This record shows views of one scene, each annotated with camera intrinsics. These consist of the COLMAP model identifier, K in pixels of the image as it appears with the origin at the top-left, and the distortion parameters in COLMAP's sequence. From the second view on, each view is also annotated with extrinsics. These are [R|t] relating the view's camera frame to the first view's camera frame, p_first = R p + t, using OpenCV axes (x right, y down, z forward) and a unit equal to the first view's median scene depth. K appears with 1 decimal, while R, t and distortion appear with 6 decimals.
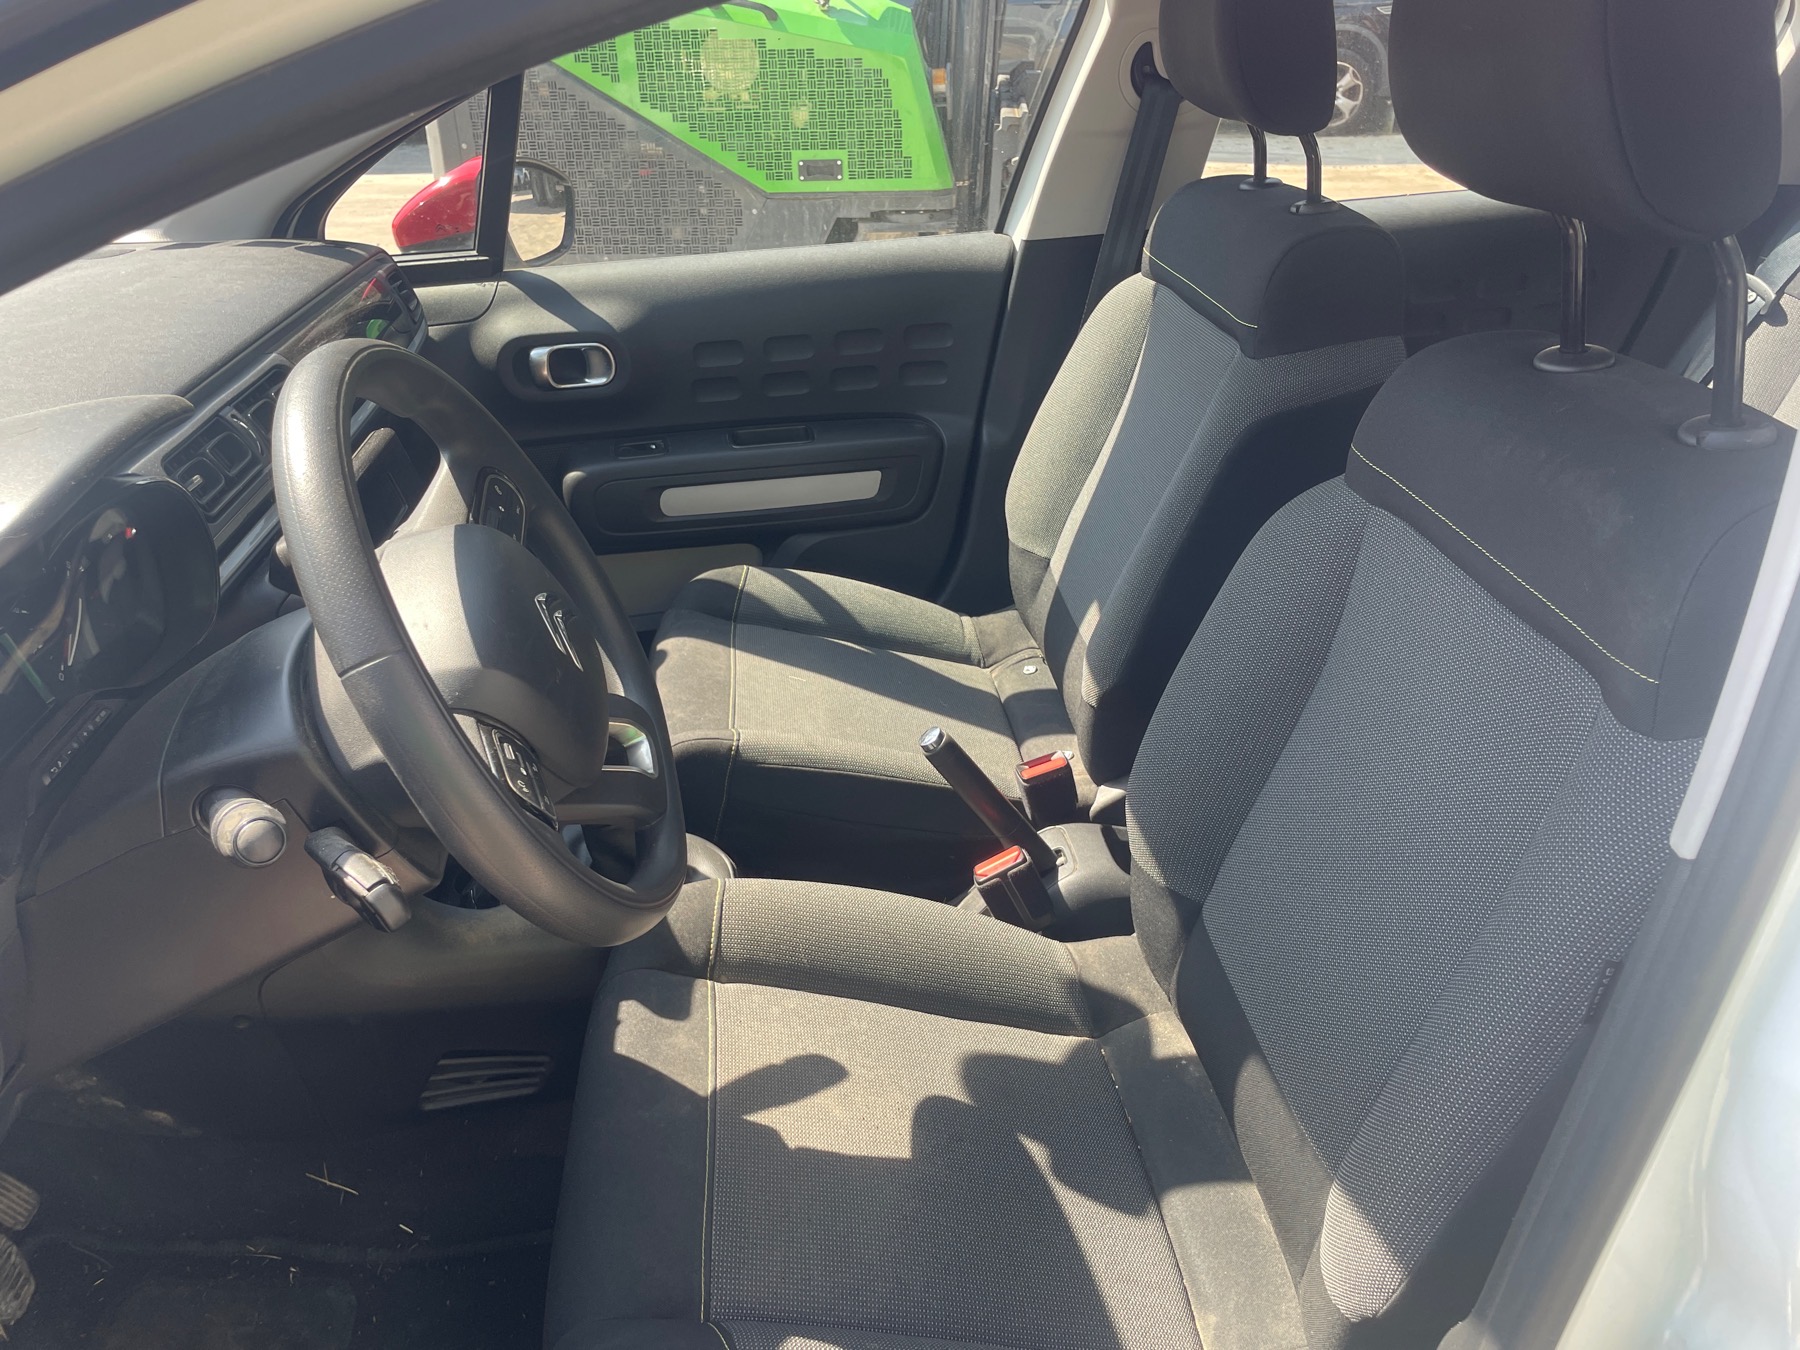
lens RADIAL K [[1371.3, 0, 889.2], [0, 1371.3, 655.0], [0, 0, 1]] dist [0.067746, -0.090682]
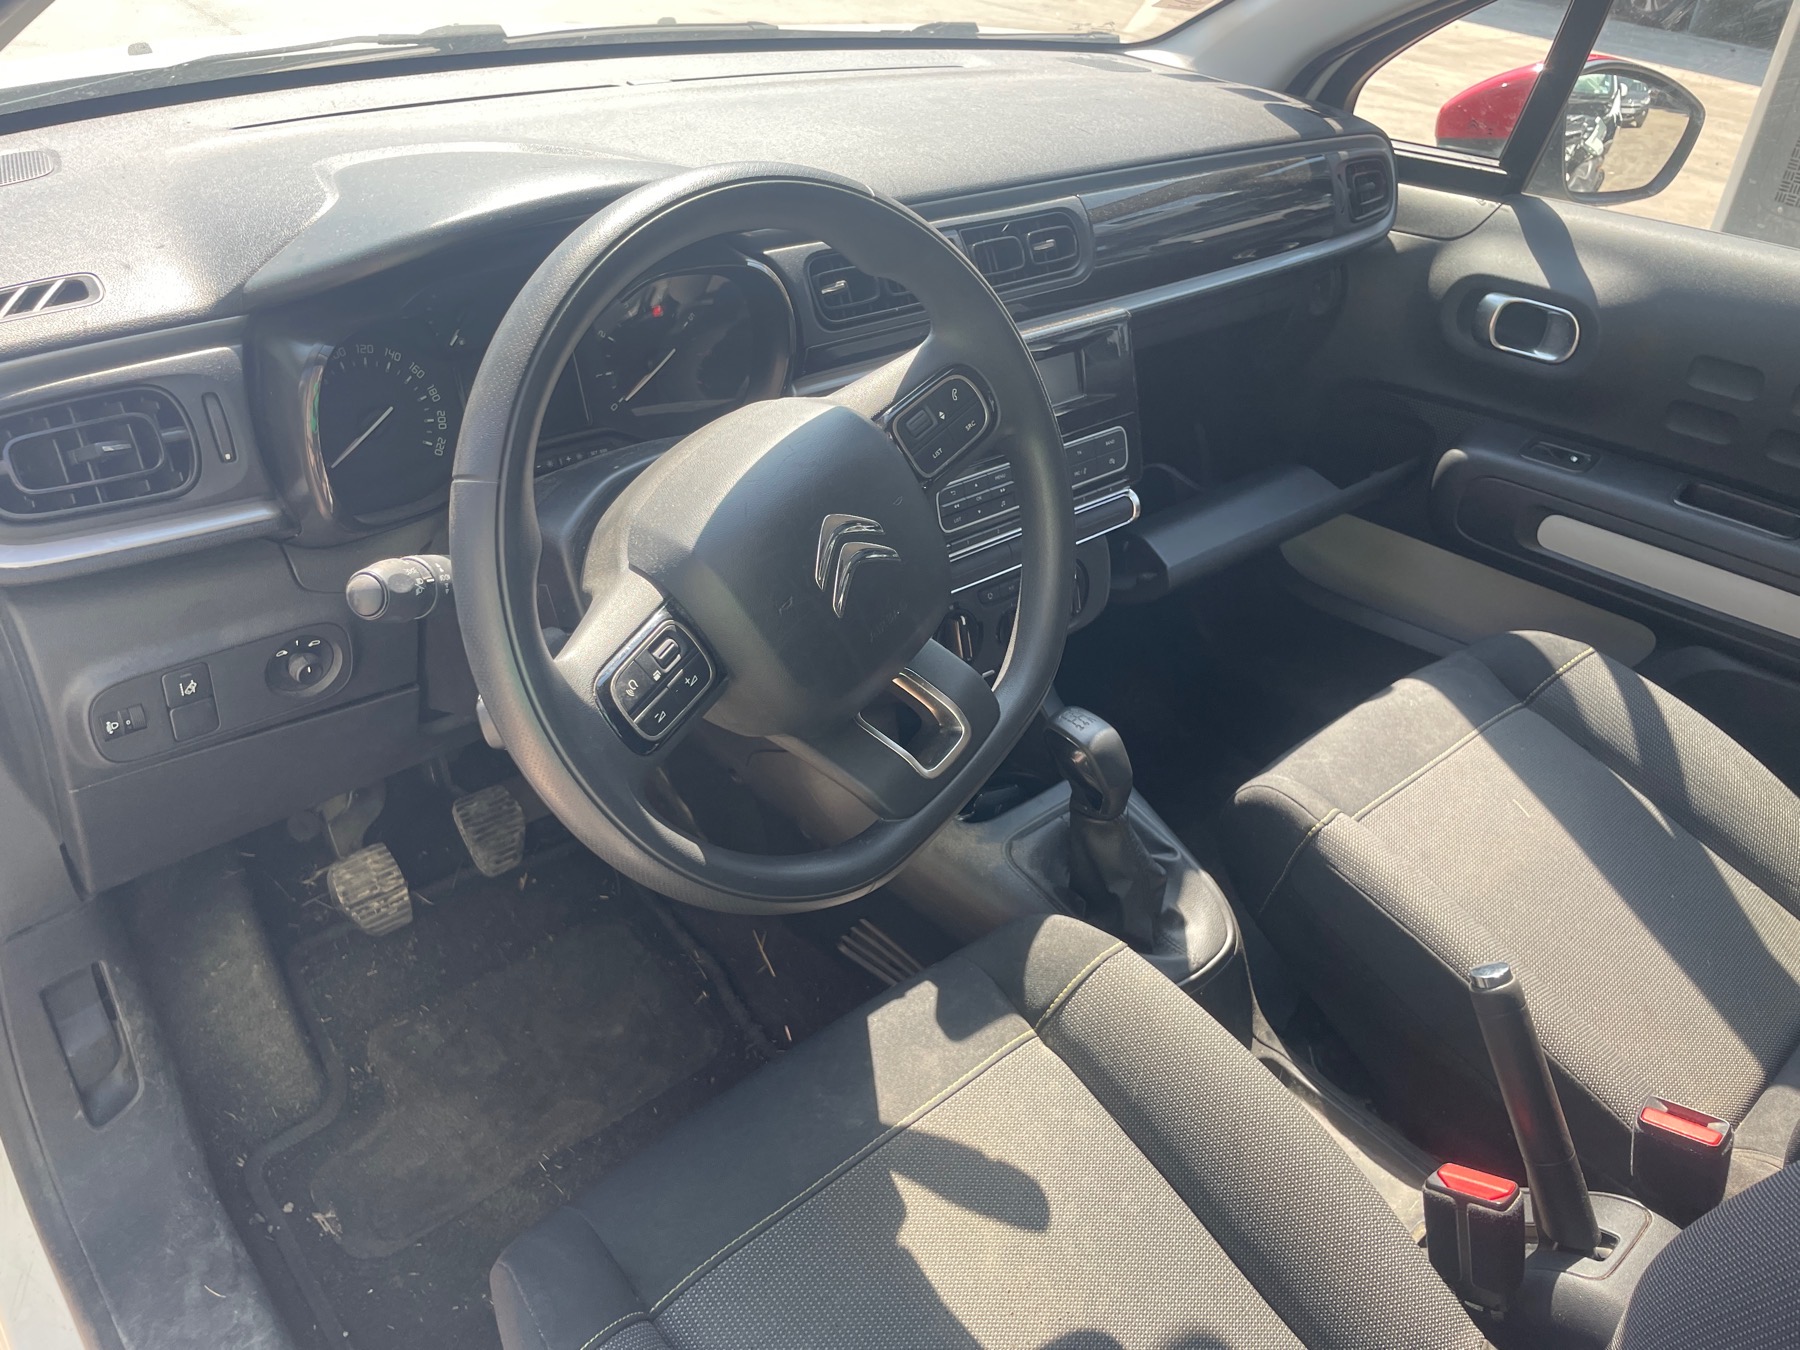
lens RADIAL K [[1371.3, 0, 889.2], [0, 1371.3, 655.0], [0, 0, 1]] dist [0.067746, -0.090682]
pose [[0.588017, 0.480346, -0.650772, 0.172164], [-0.426877, 0.867688, 0.254743, -0.095276], [0.687032, 0.128006, 0.715264, 0.201953]]
